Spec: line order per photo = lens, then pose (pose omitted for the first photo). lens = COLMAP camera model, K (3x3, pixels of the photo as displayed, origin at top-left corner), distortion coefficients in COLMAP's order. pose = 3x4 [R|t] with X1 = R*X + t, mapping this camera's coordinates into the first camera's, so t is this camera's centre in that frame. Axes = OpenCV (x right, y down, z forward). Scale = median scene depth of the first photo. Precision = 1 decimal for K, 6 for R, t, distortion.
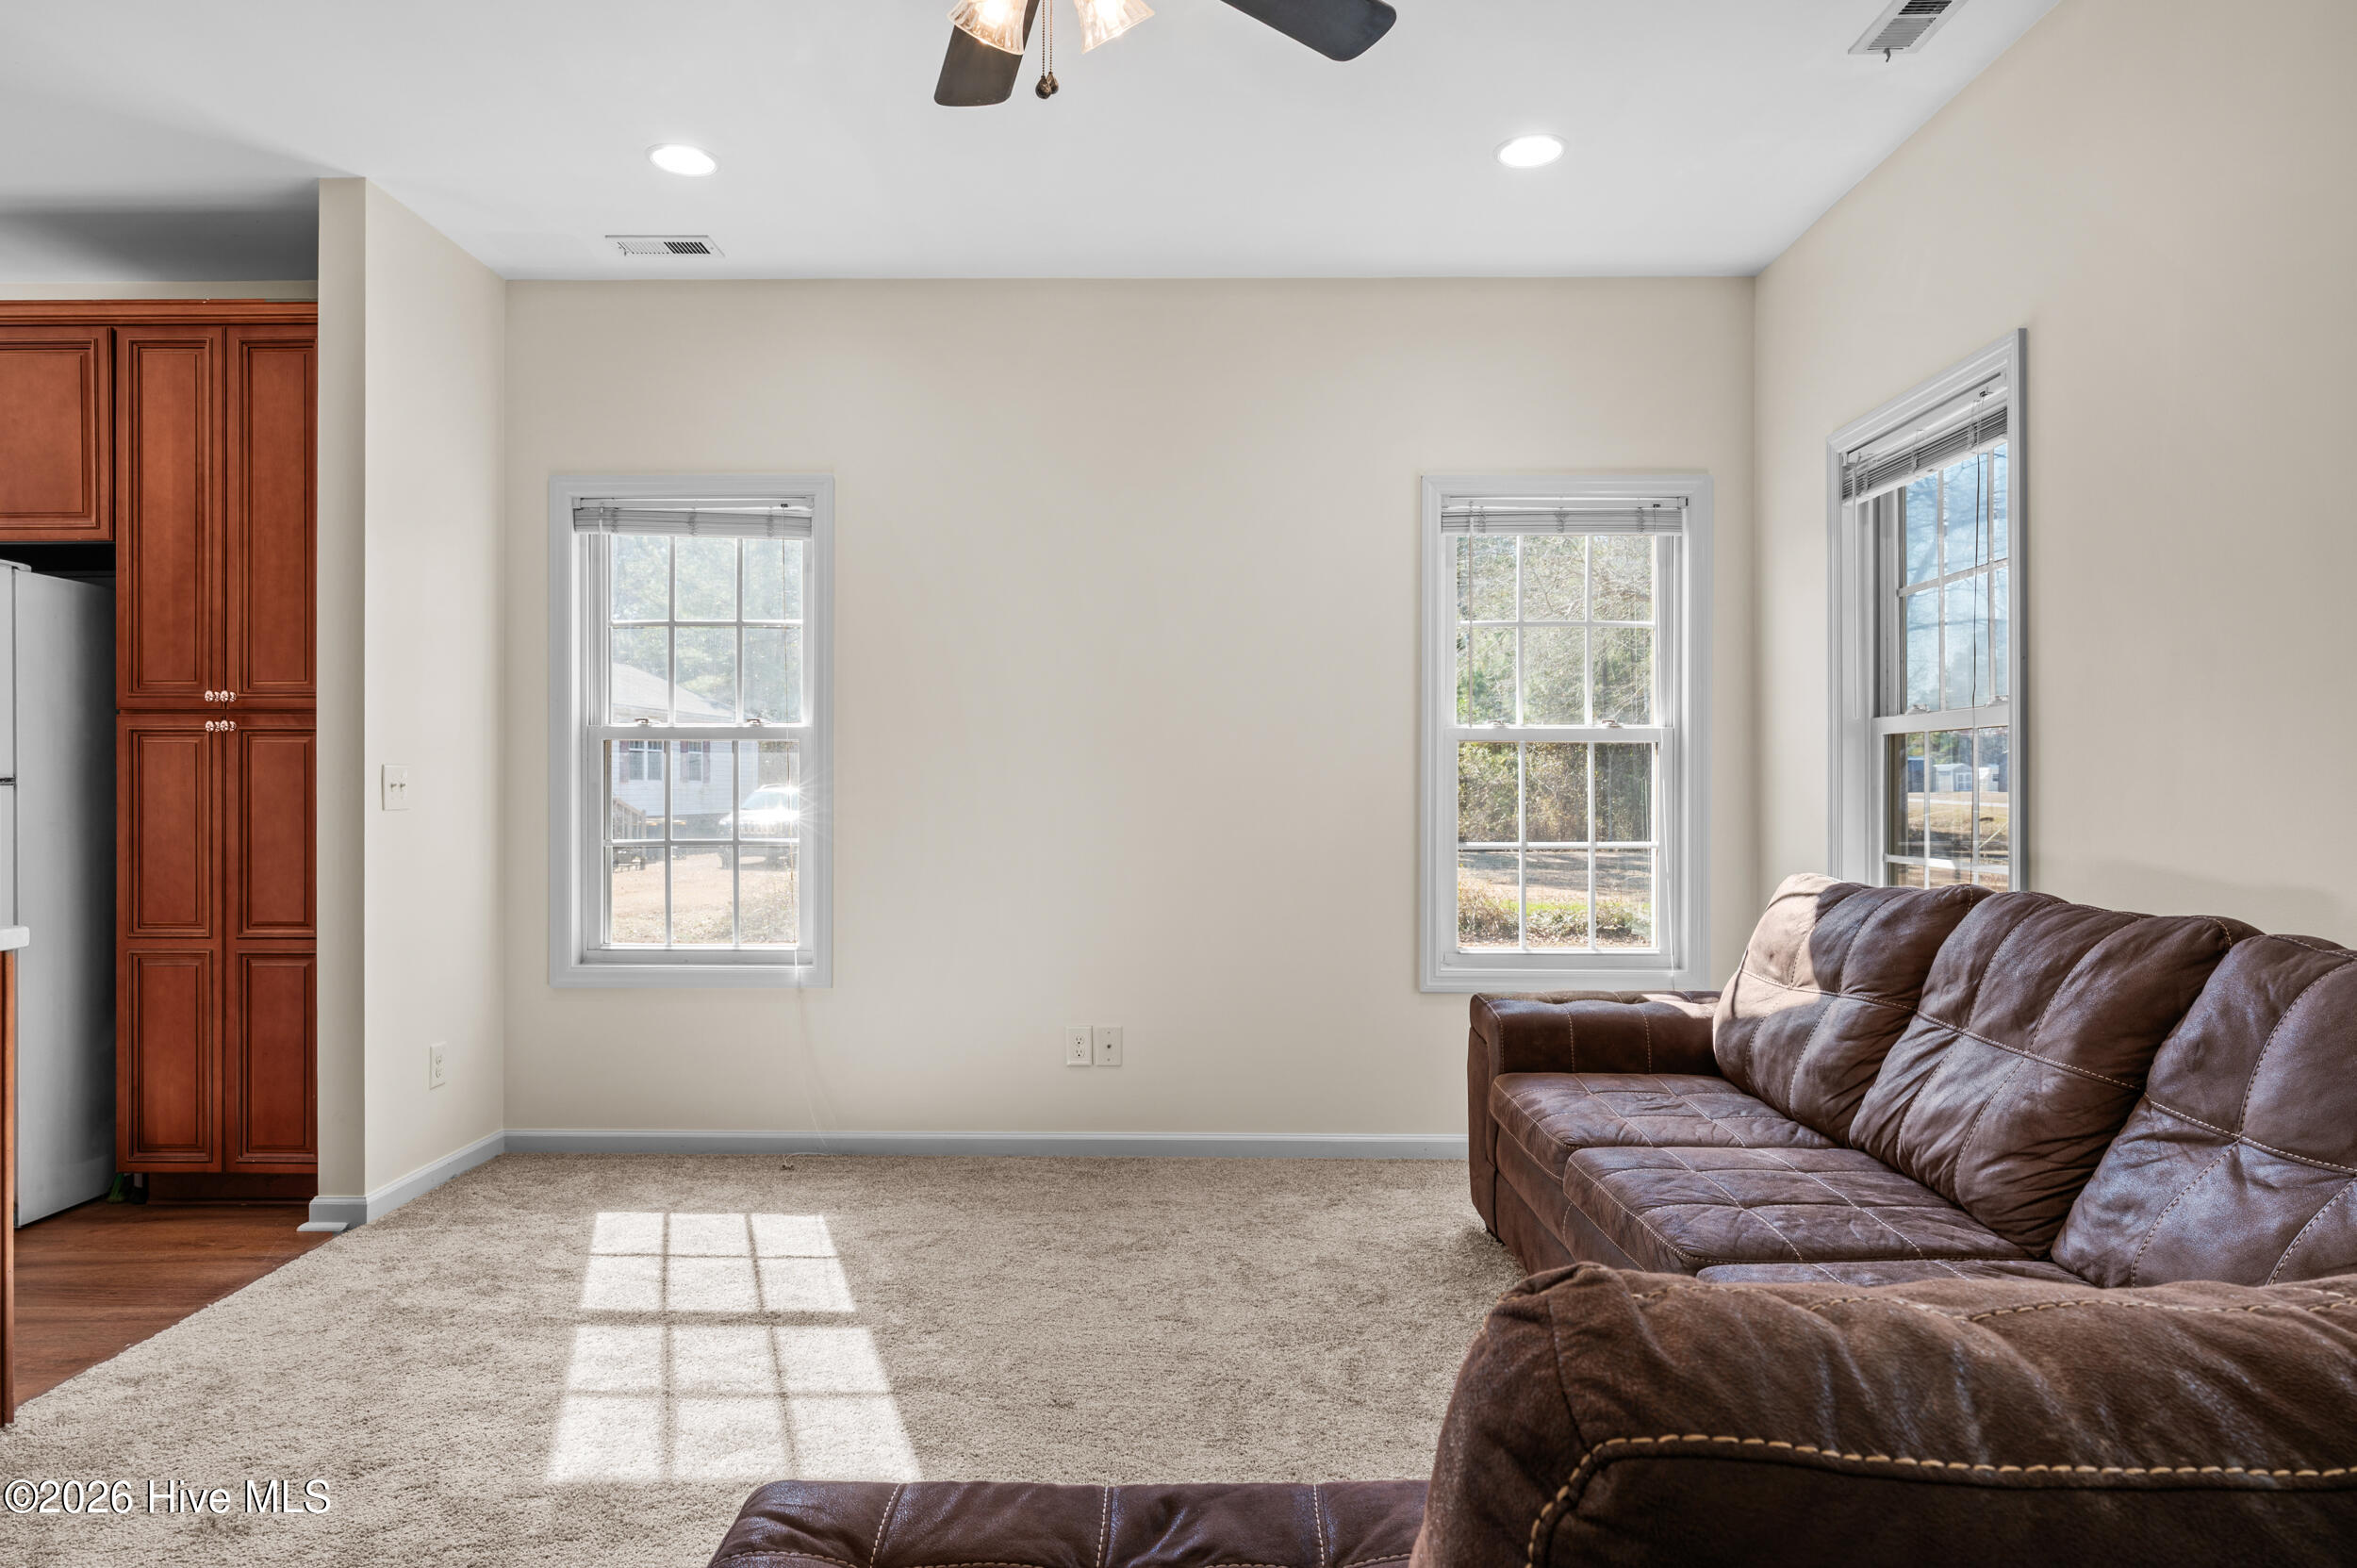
lens RADIAL K [[1368.0, 0, 1174.2], [0, 1368.0, 794.8], [0, 0, 1]] dist [0.003557, -0.000086]
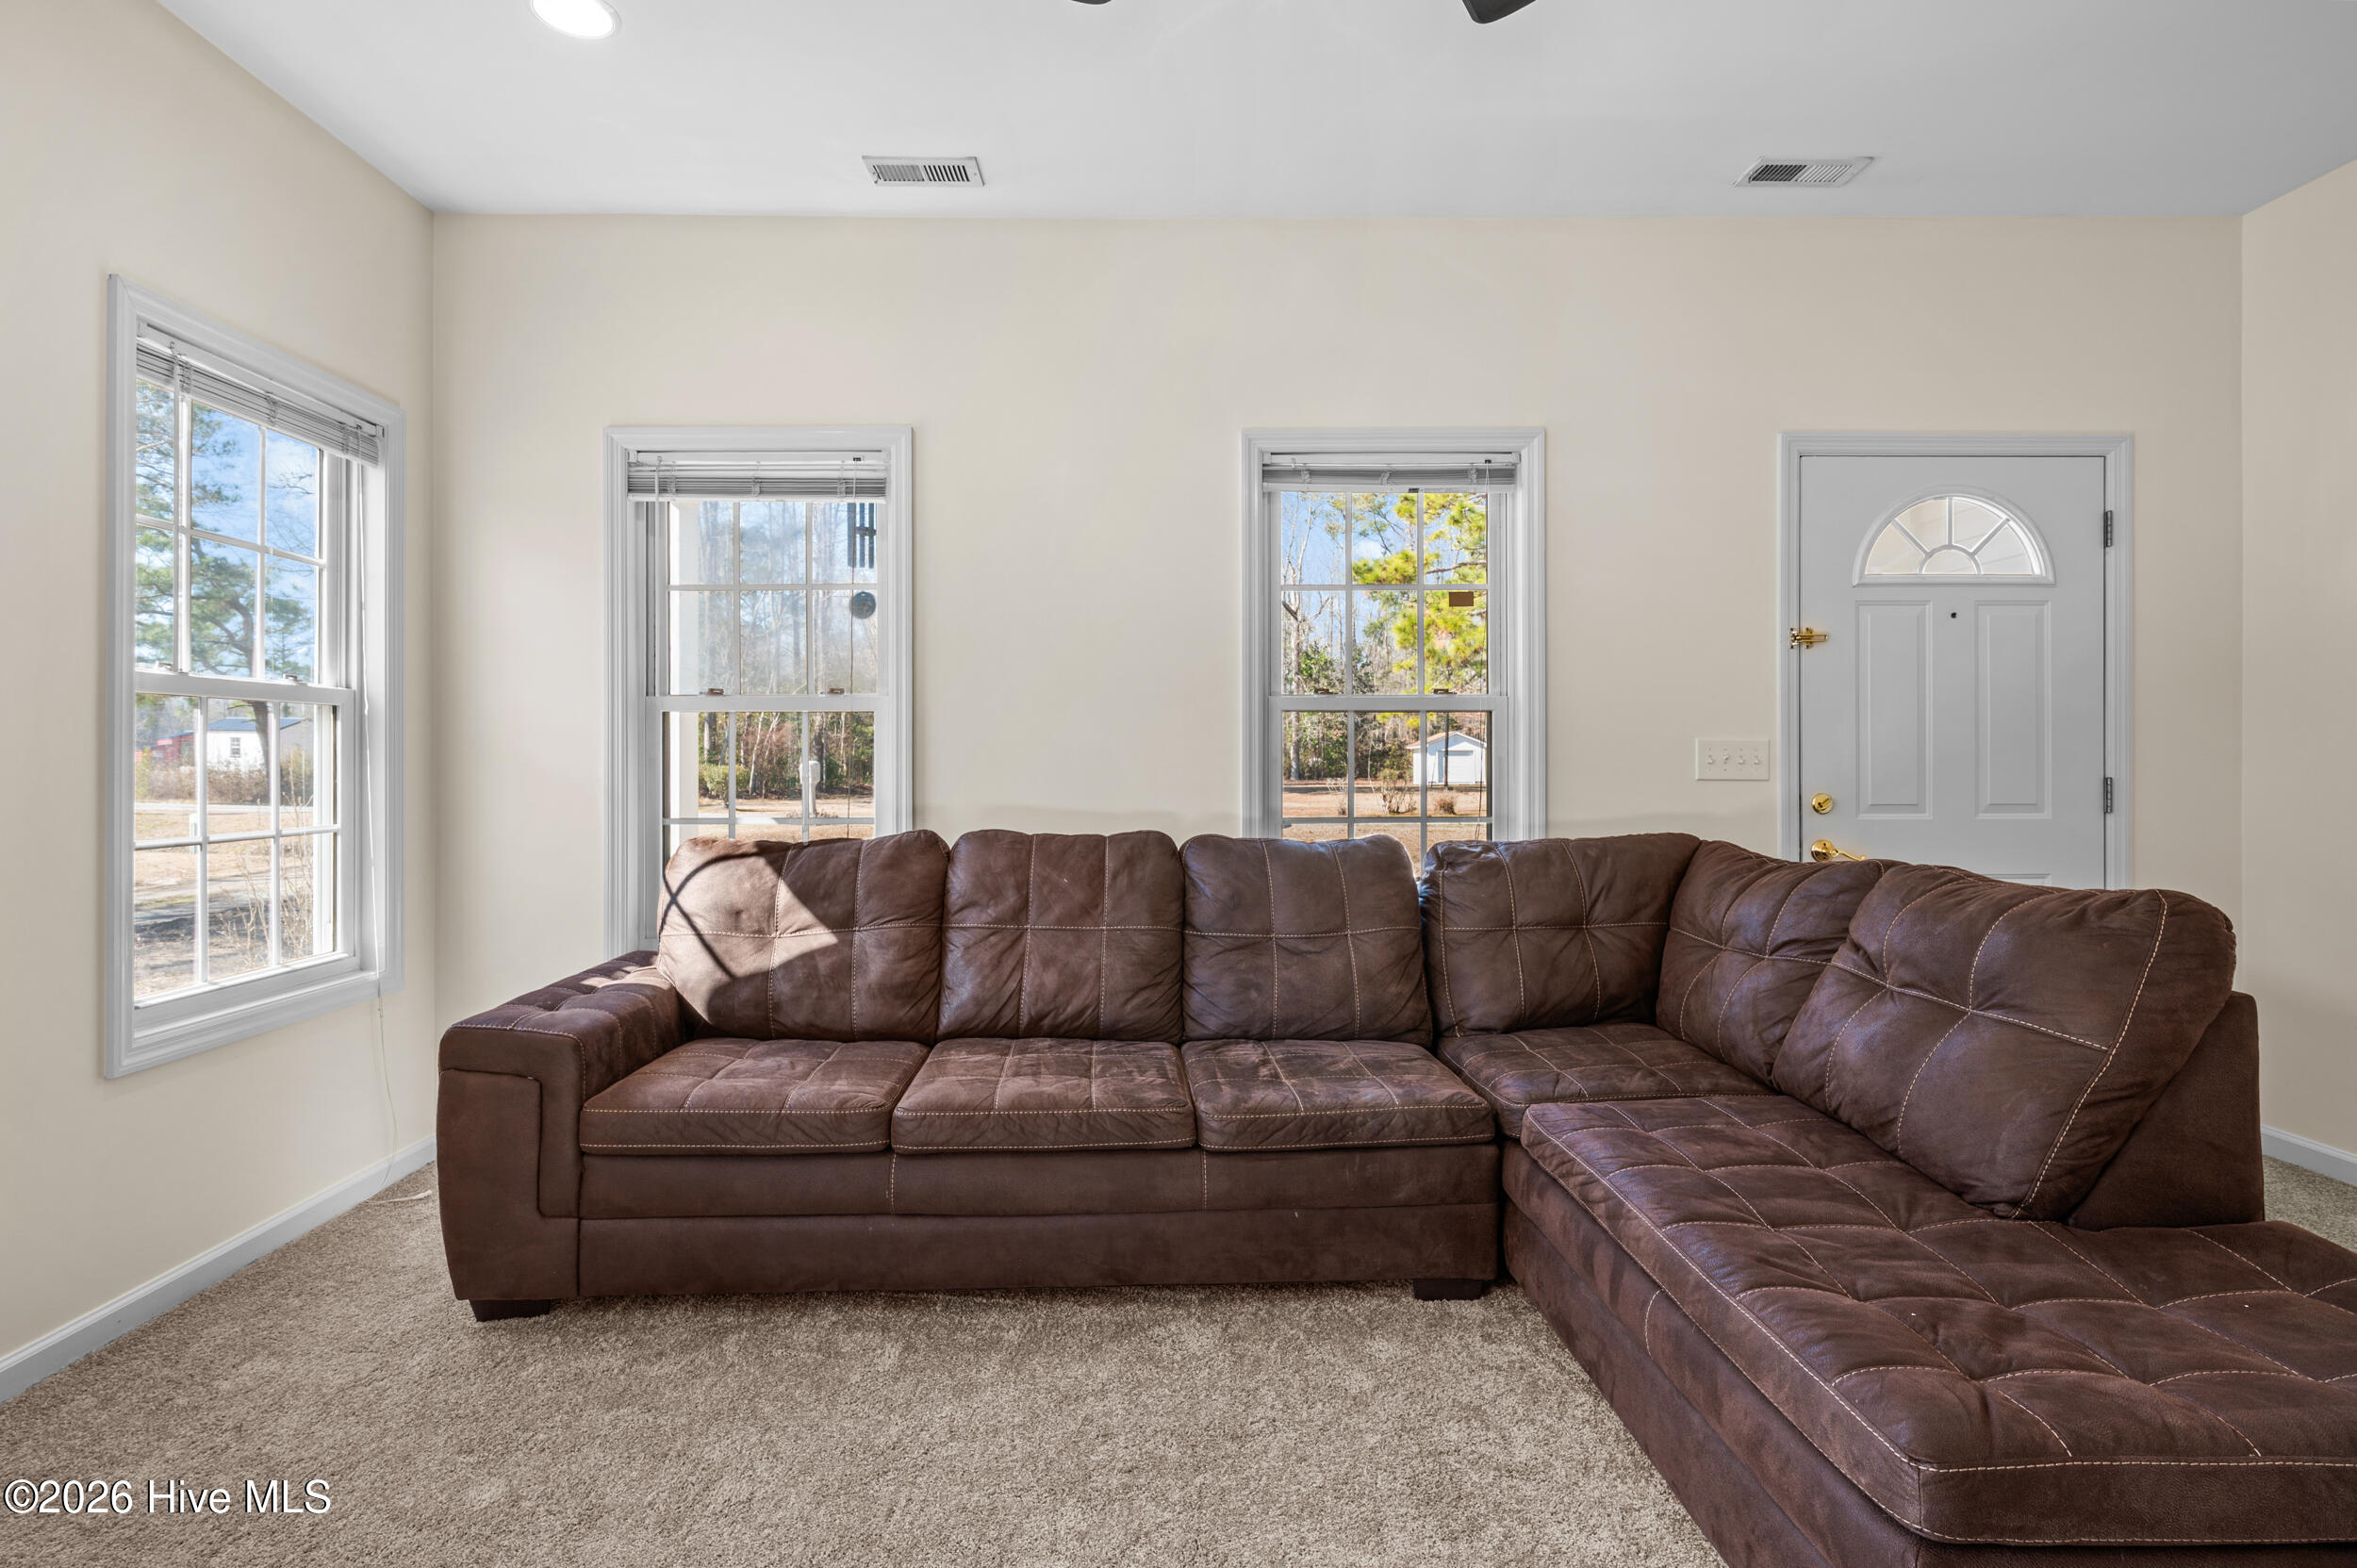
lens RADIAL K [[1168.8, 0, 1168.1], [0, 1168.8, 763.2], [0, 0, 1]] dist [-0.000298, 0.000494]
pose [[-0.031924, -0.003726, 0.999483, -0.389568], [0.006839, 0.999969, 0.003946, -0.002490], [-0.999467, 0.006961, -0.031897, 0.528047]]
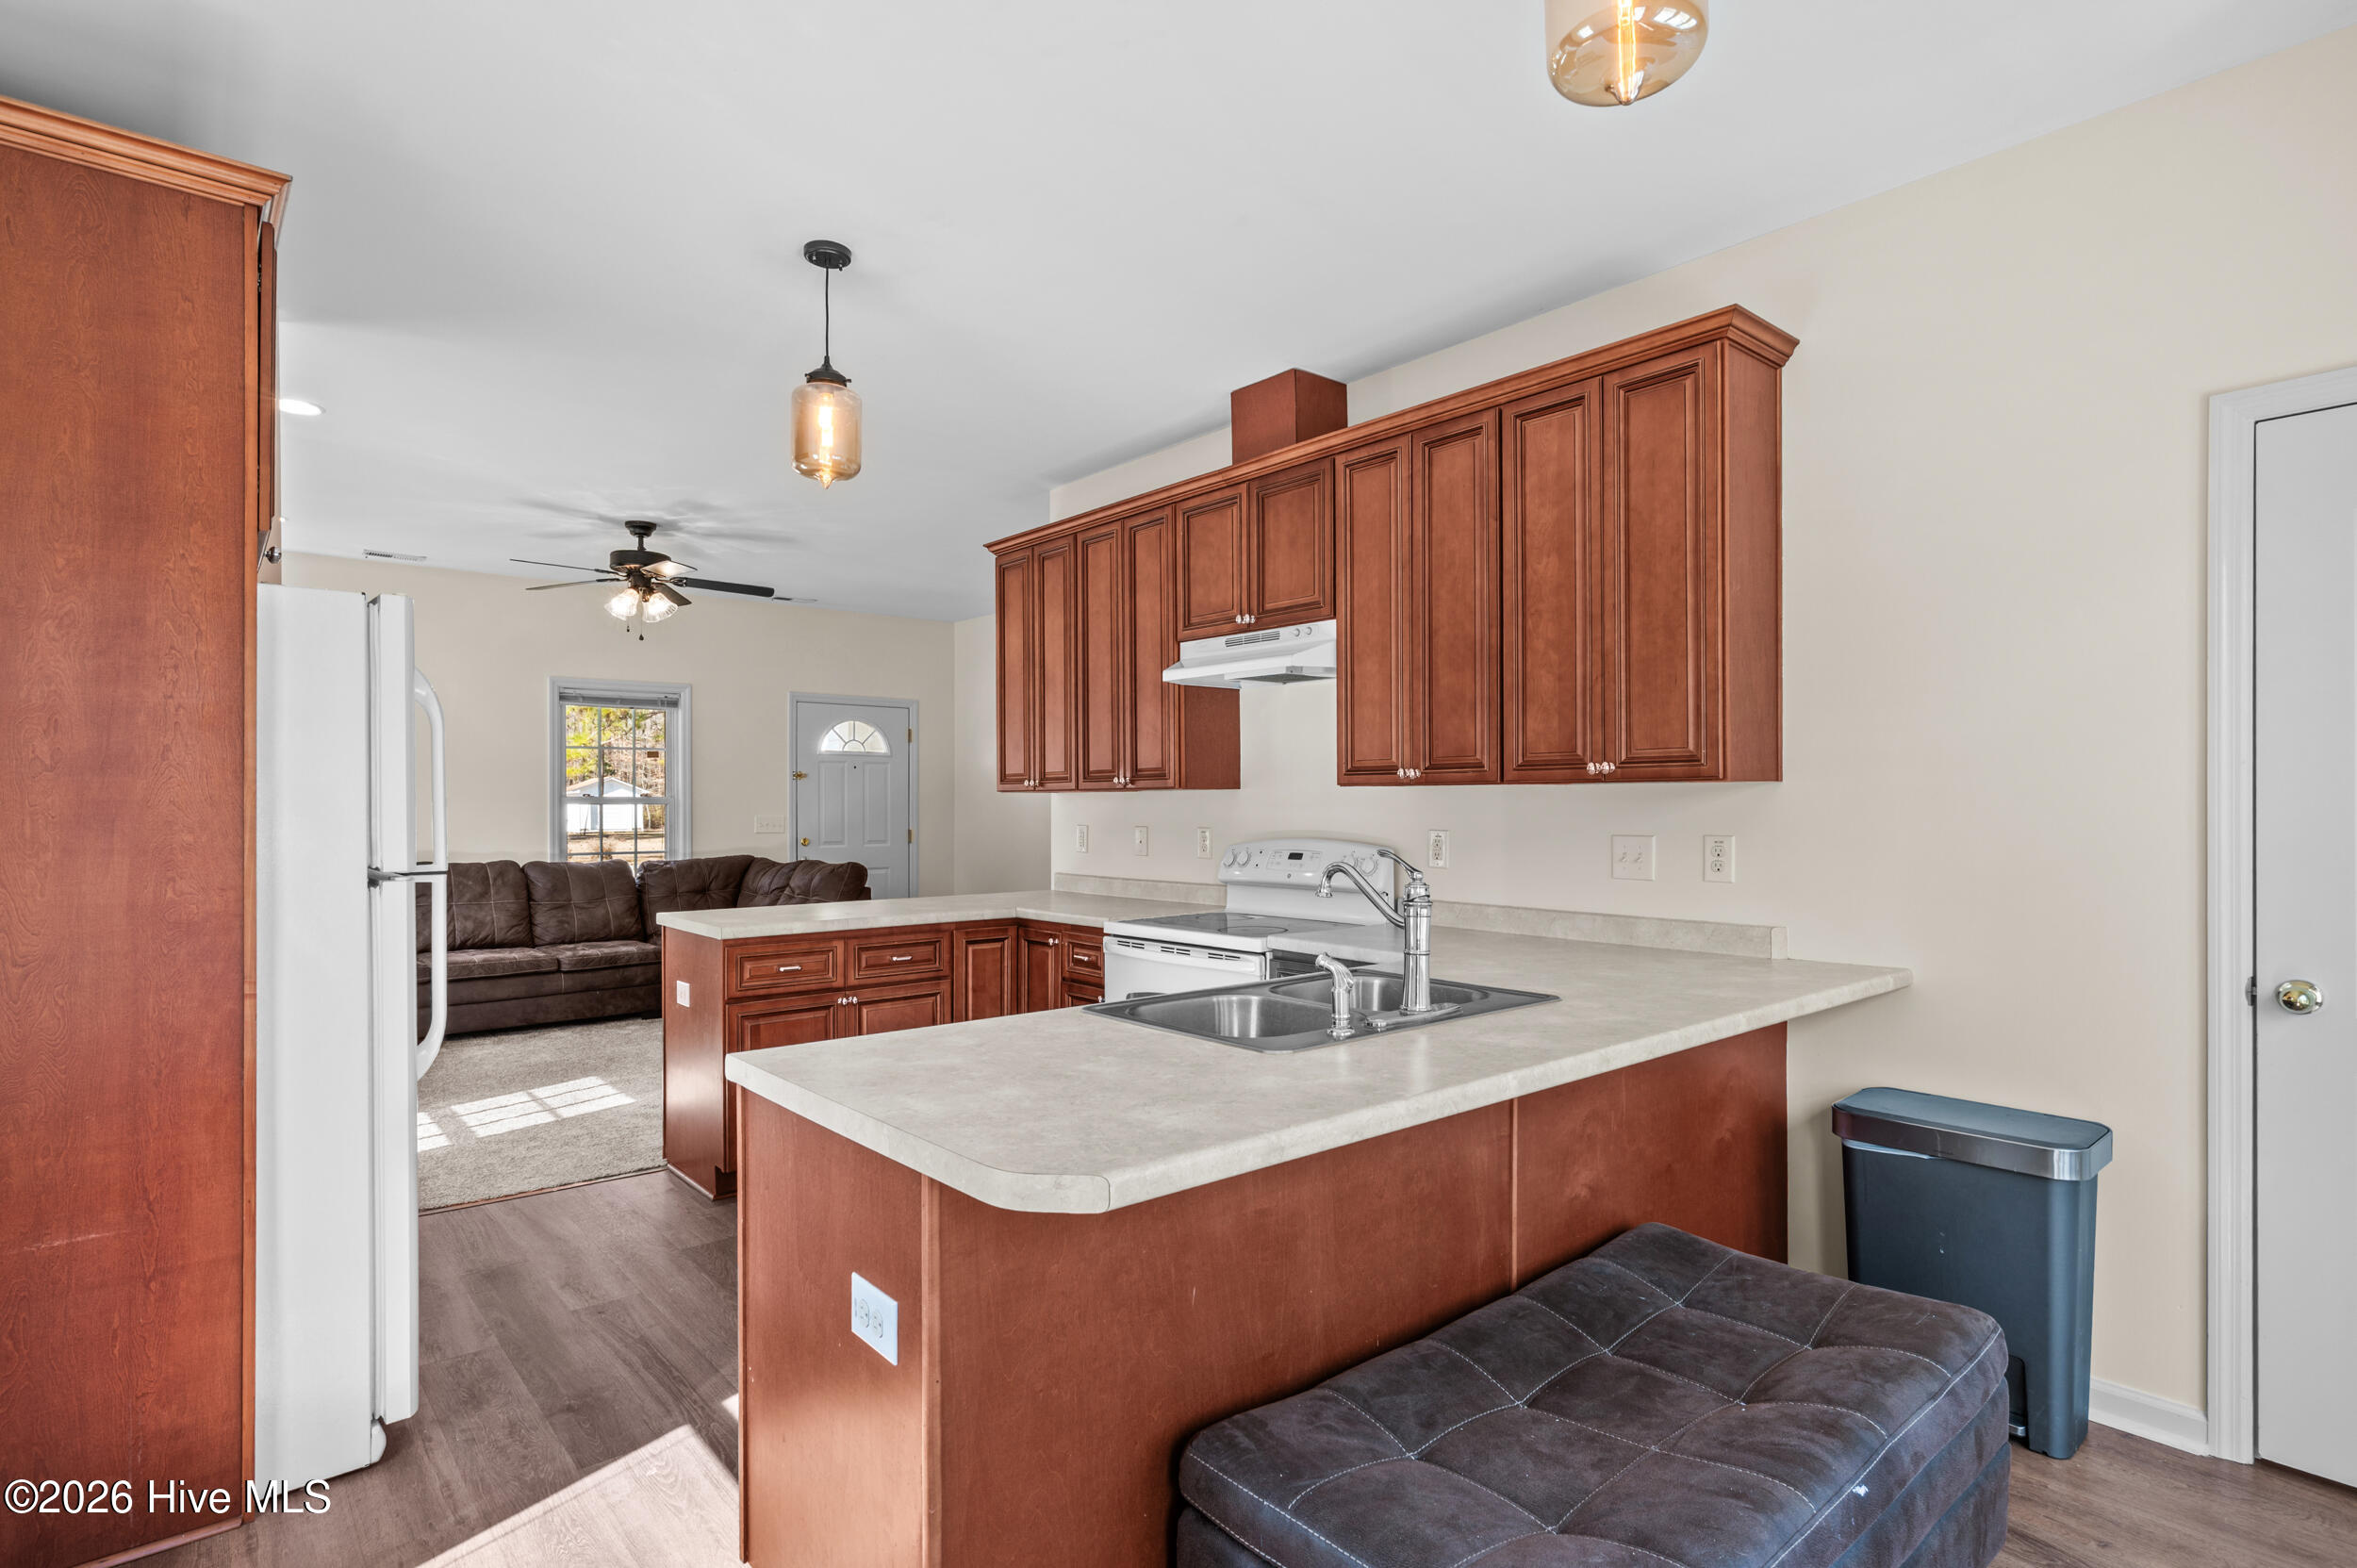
lens RADIAL K [[1168.8, 0, 1159.5], [0, 1168.8, 800.9], [0, 0, 1]] dist [-0.000298, 0.000494]
pose [[-0.656320, 0.000421, 0.754482, -1.567982], [0.003825, 0.999989, 0.002770, -0.043726], [-0.754473, 0.004704, -0.656315, 0.929170]]
